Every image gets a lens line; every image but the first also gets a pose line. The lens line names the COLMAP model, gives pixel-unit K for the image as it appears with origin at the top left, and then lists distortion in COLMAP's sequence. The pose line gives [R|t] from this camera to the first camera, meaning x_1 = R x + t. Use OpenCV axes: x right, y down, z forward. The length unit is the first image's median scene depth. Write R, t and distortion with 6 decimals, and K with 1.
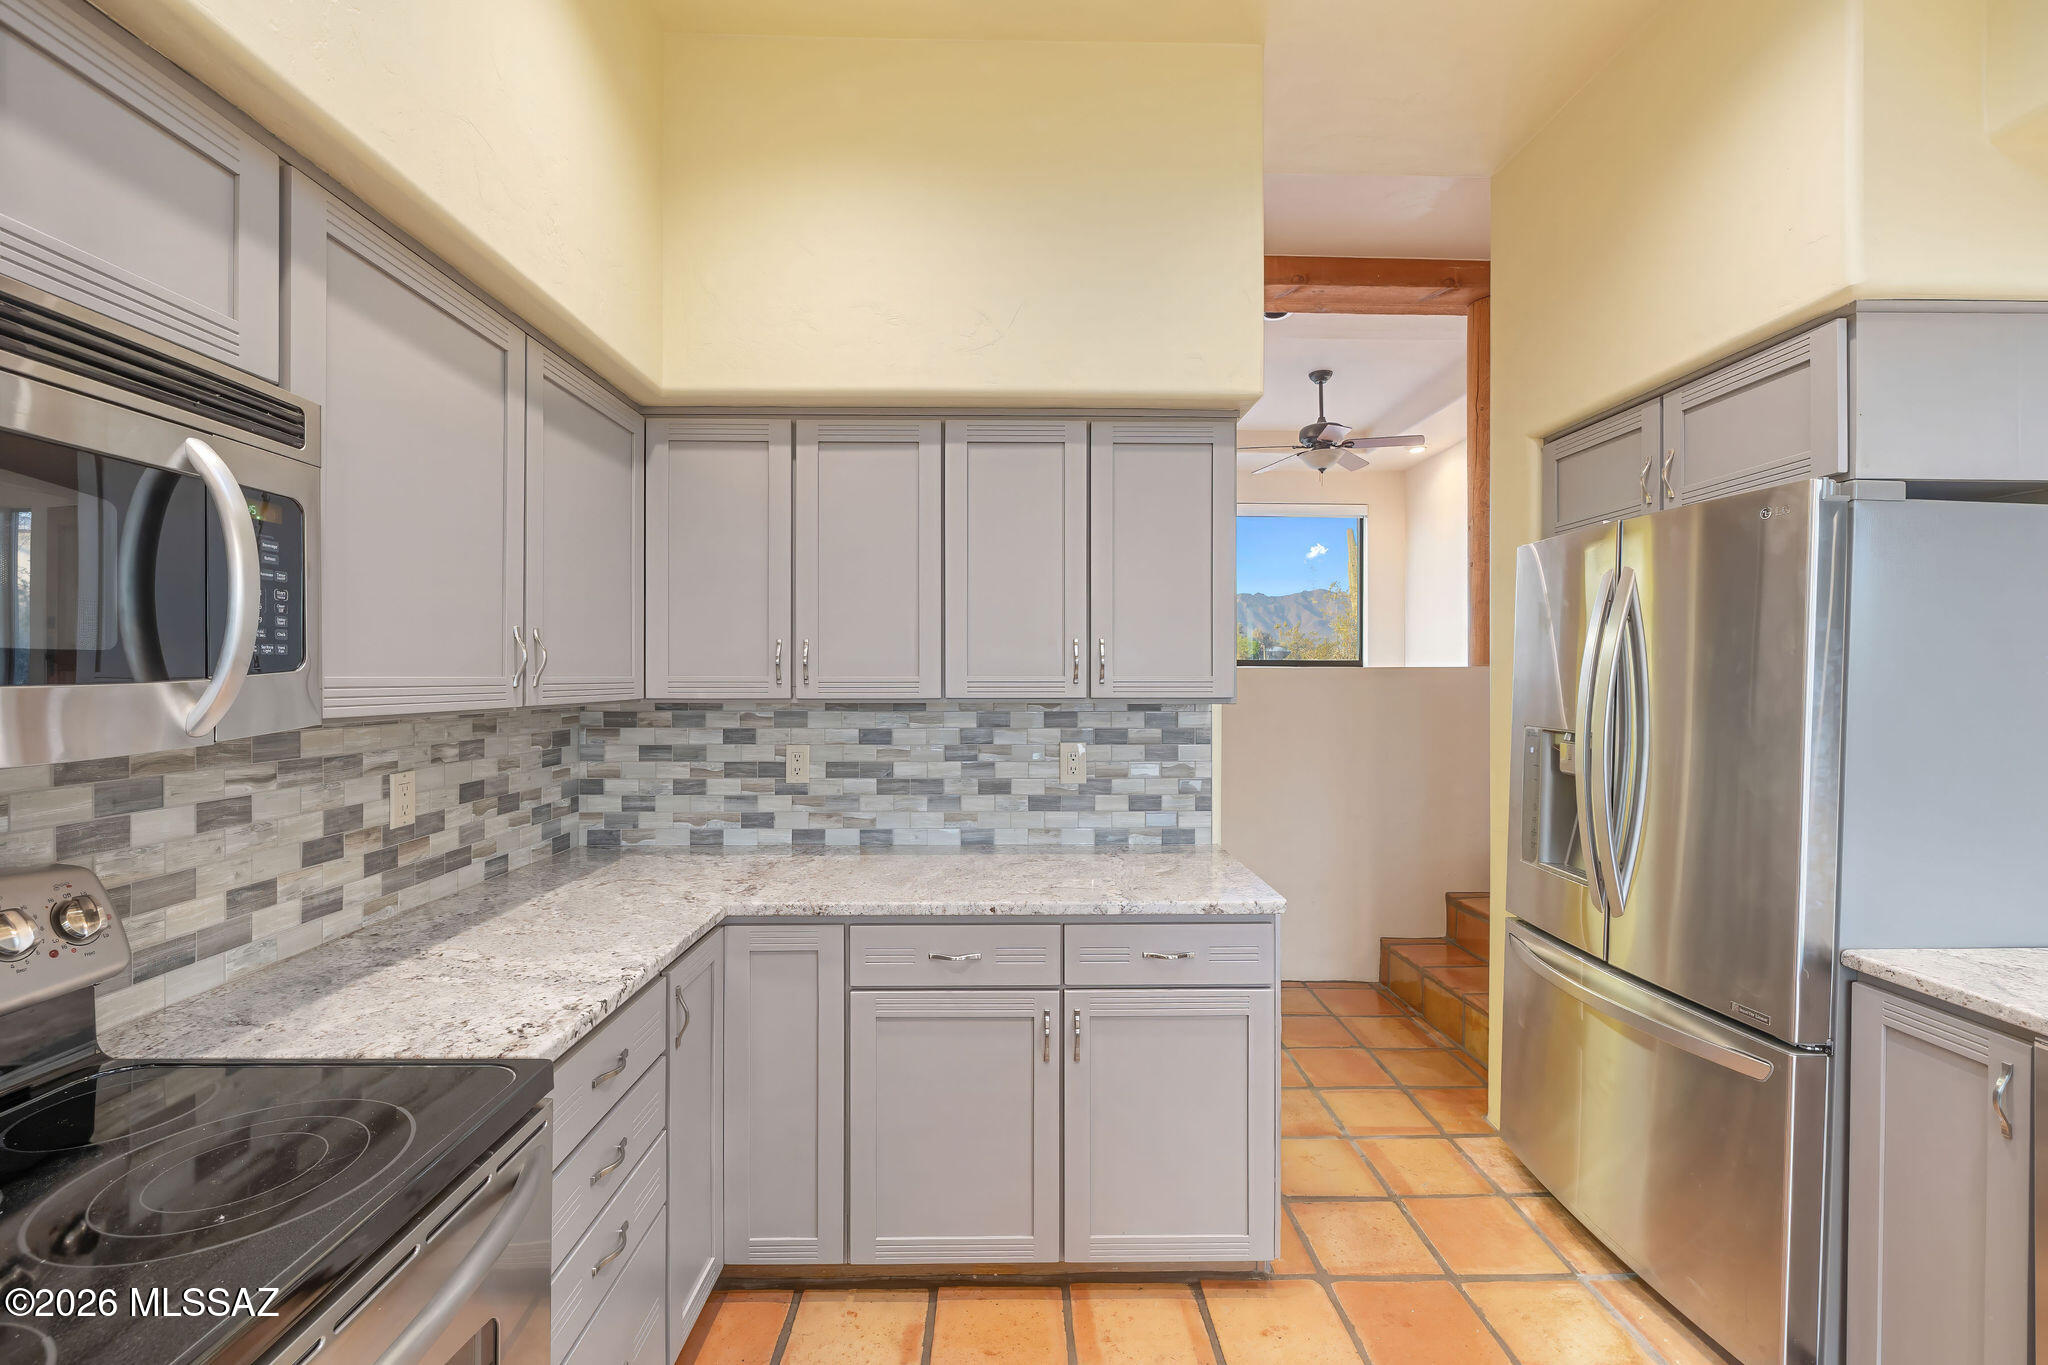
lens RADIAL K [[864.6, 0, 1030.5], [0, 864.6, 674.9], [0, 0, 1]] dist [-0.000692, -0.000496]
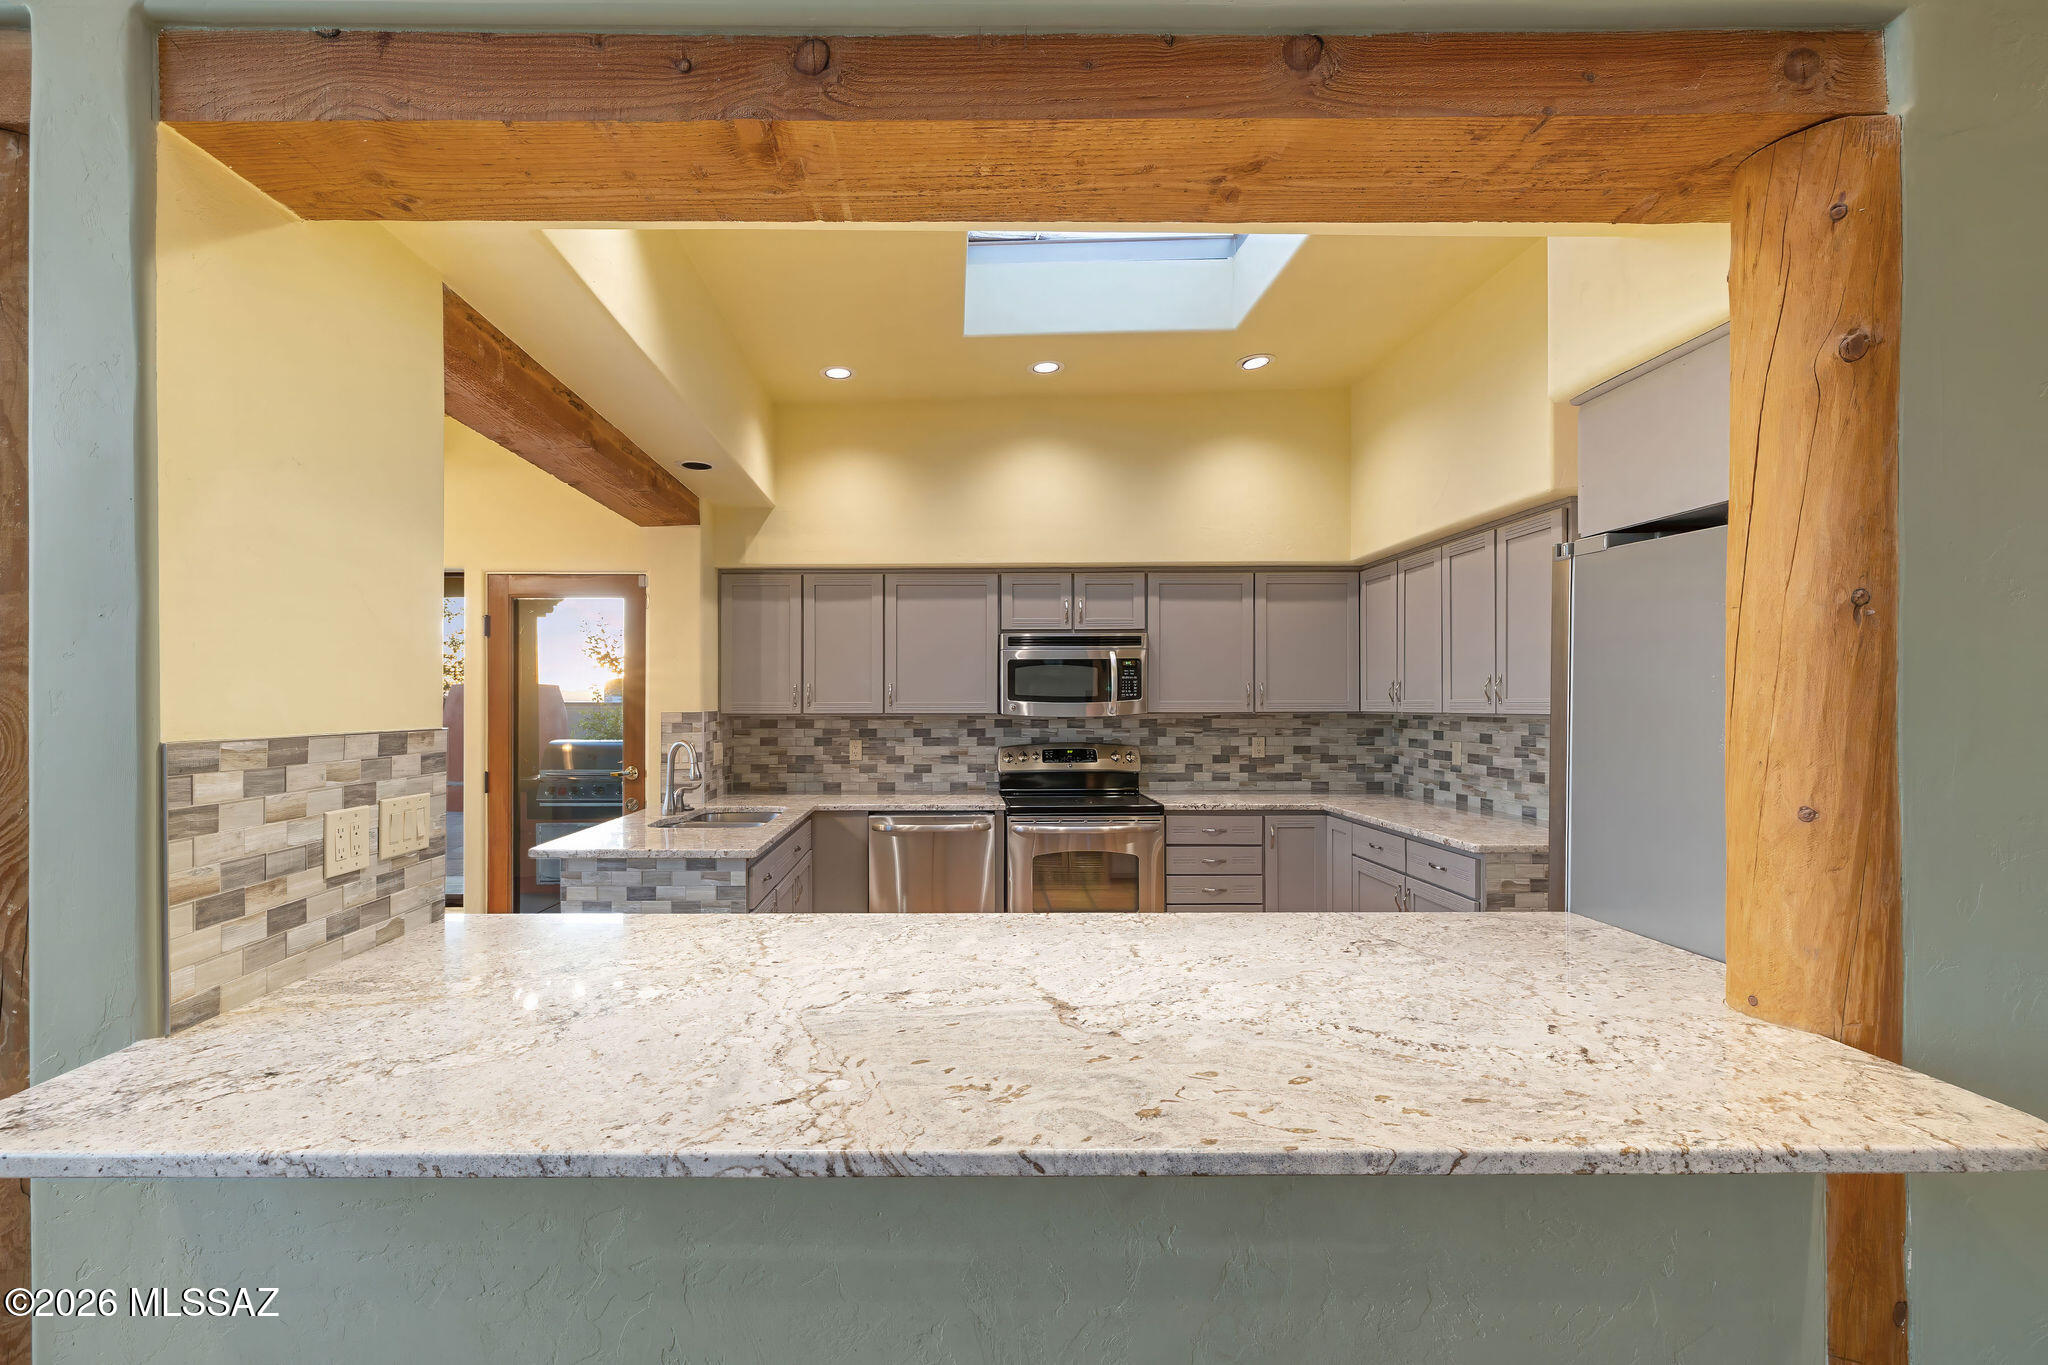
lens RADIAL K [[900.9, 0, 948.3], [0, 900.9, 702.7], [0, 0, 1]] dist [0.000247, 0.000031]
pose [[-0.023168, -0.002526, -0.999728, 1.451202], [0.004262, 0.999987, -0.002626, 0.007192], [0.999723, -0.004322, -0.023157, 0.078377]]
